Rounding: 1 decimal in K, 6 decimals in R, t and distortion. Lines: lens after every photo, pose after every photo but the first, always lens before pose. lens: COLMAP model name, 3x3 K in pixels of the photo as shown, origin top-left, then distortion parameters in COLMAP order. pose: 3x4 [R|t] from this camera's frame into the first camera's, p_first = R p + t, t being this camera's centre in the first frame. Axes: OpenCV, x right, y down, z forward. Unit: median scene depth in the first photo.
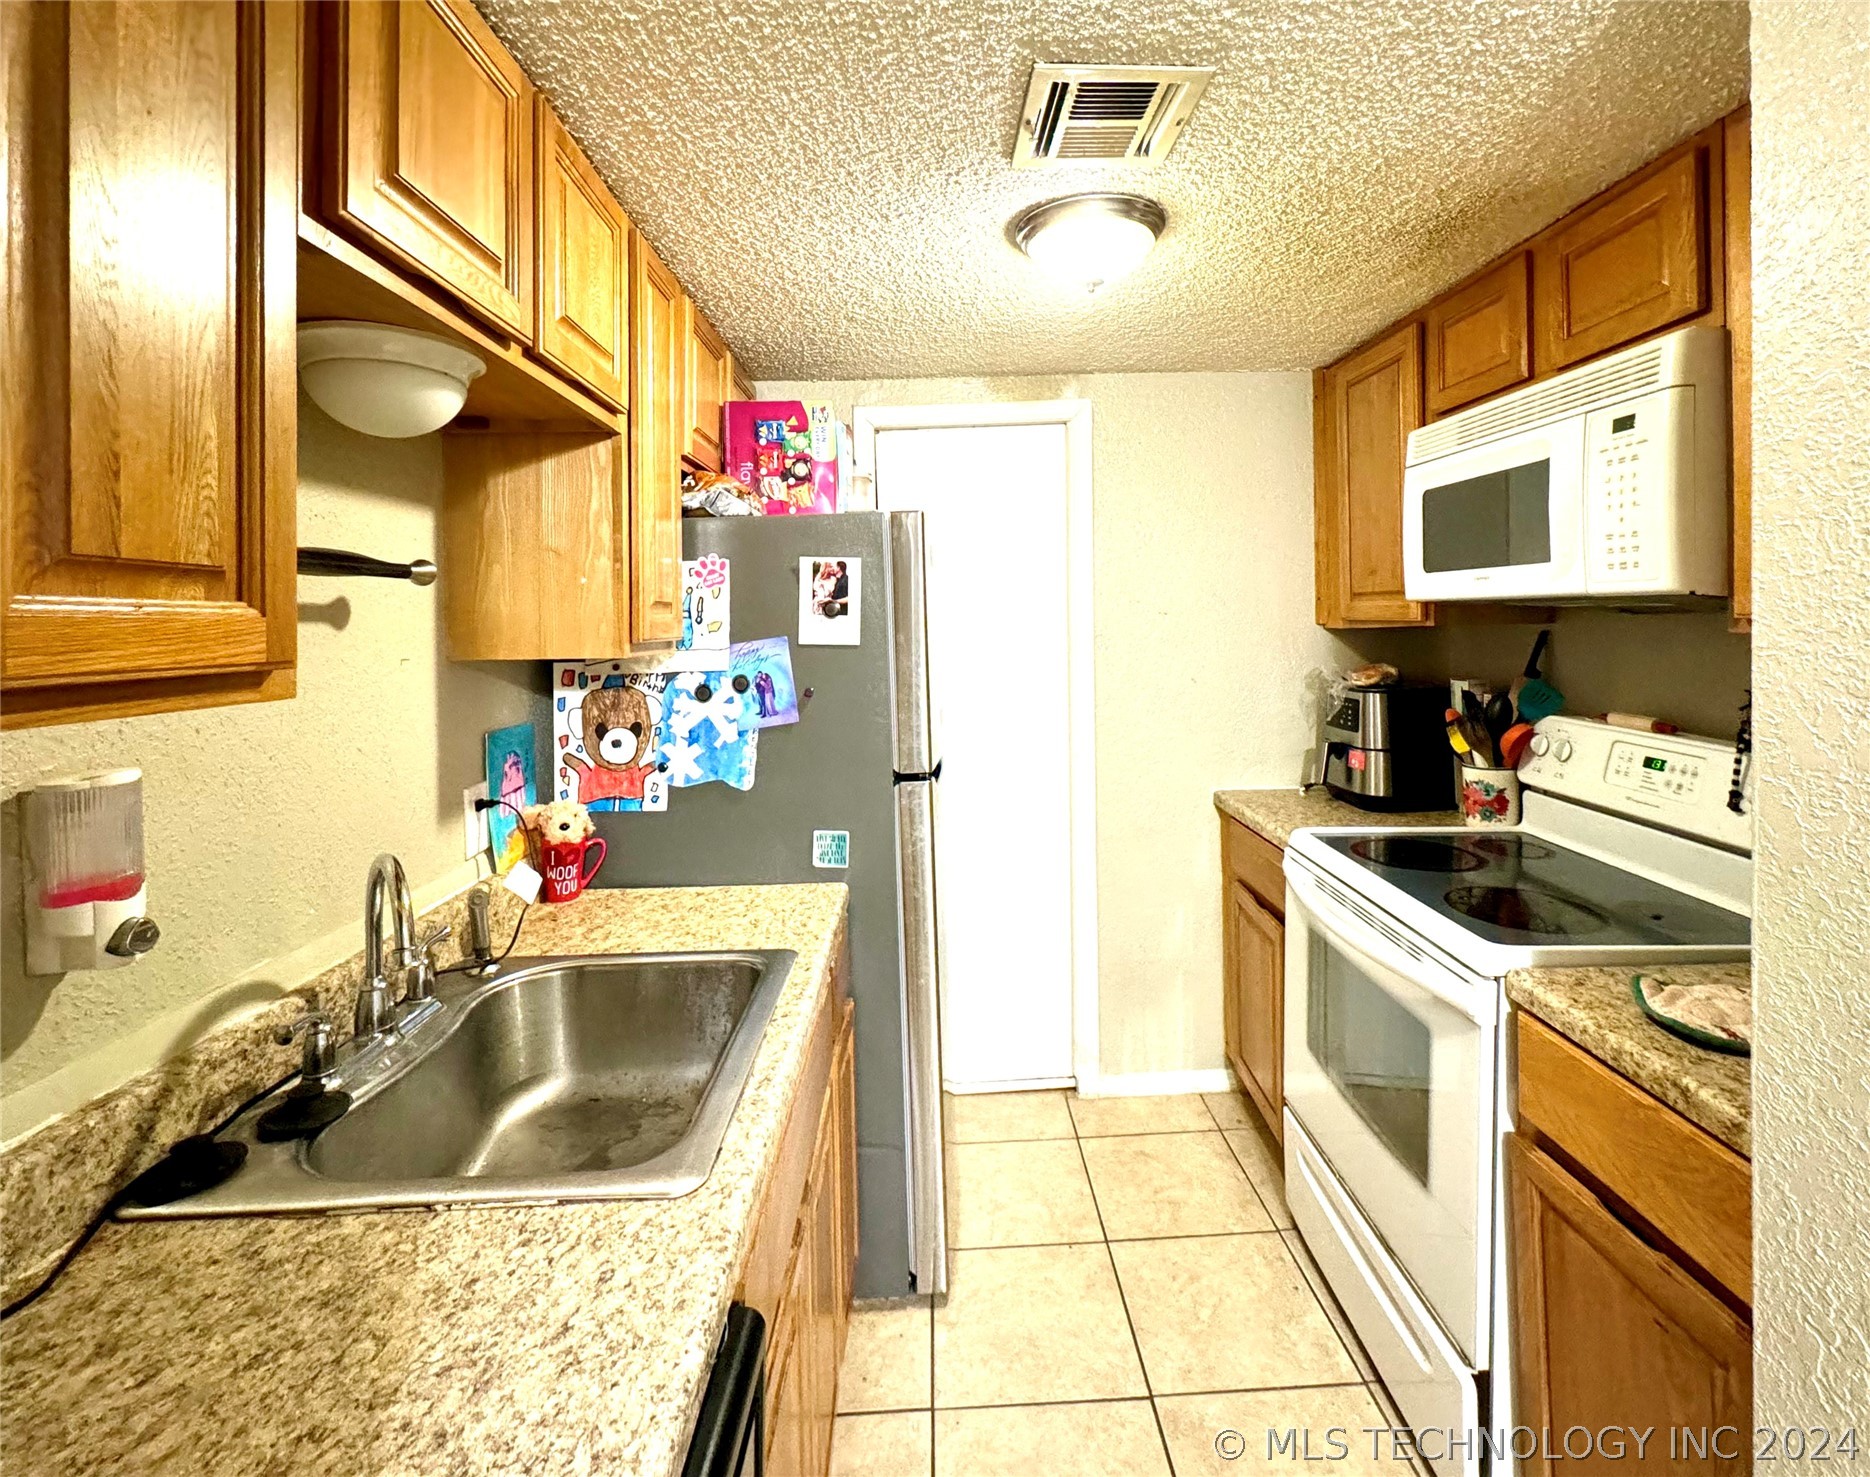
lens RADIAL K [[880.1, 0, 937.6], [0, 880.1, 613.0], [0, 0, 1]] dist [-0.000714, 0.000023]
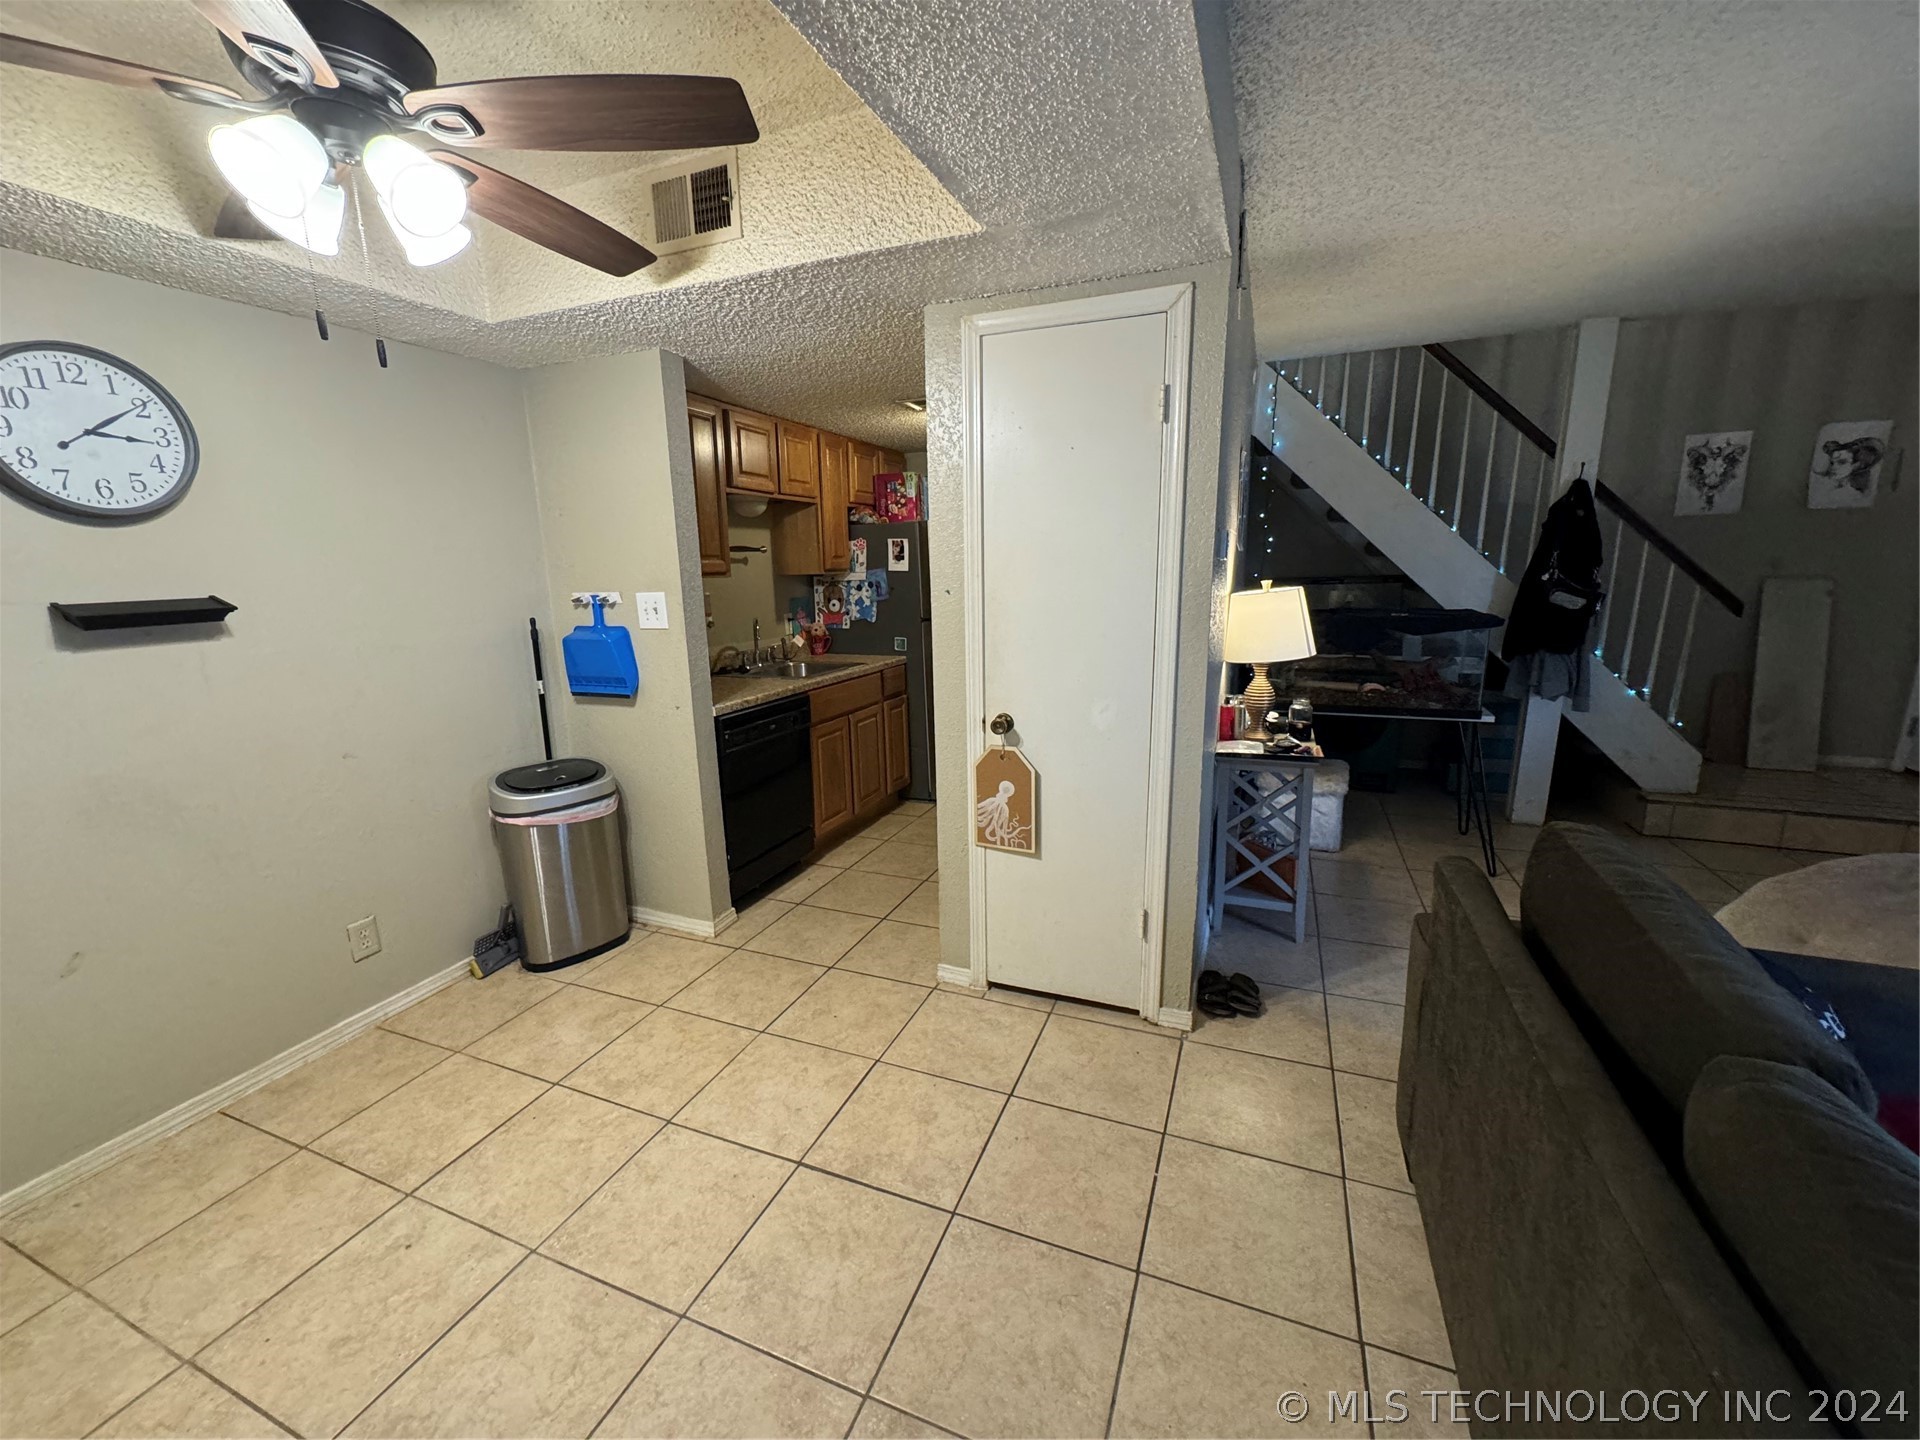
lens RADIAL K [[748.0, 0, 960.0], [0, 748.0, 720.0], [0, 0, 1]] dist [0.000280, 0.000148]
pose [[0.922472, 0.077406, -0.378225, 0.998991], [0.007438, 0.975949, 0.217873, -0.017683], [0.385993, -0.203795, 0.899709, -1.164974]]
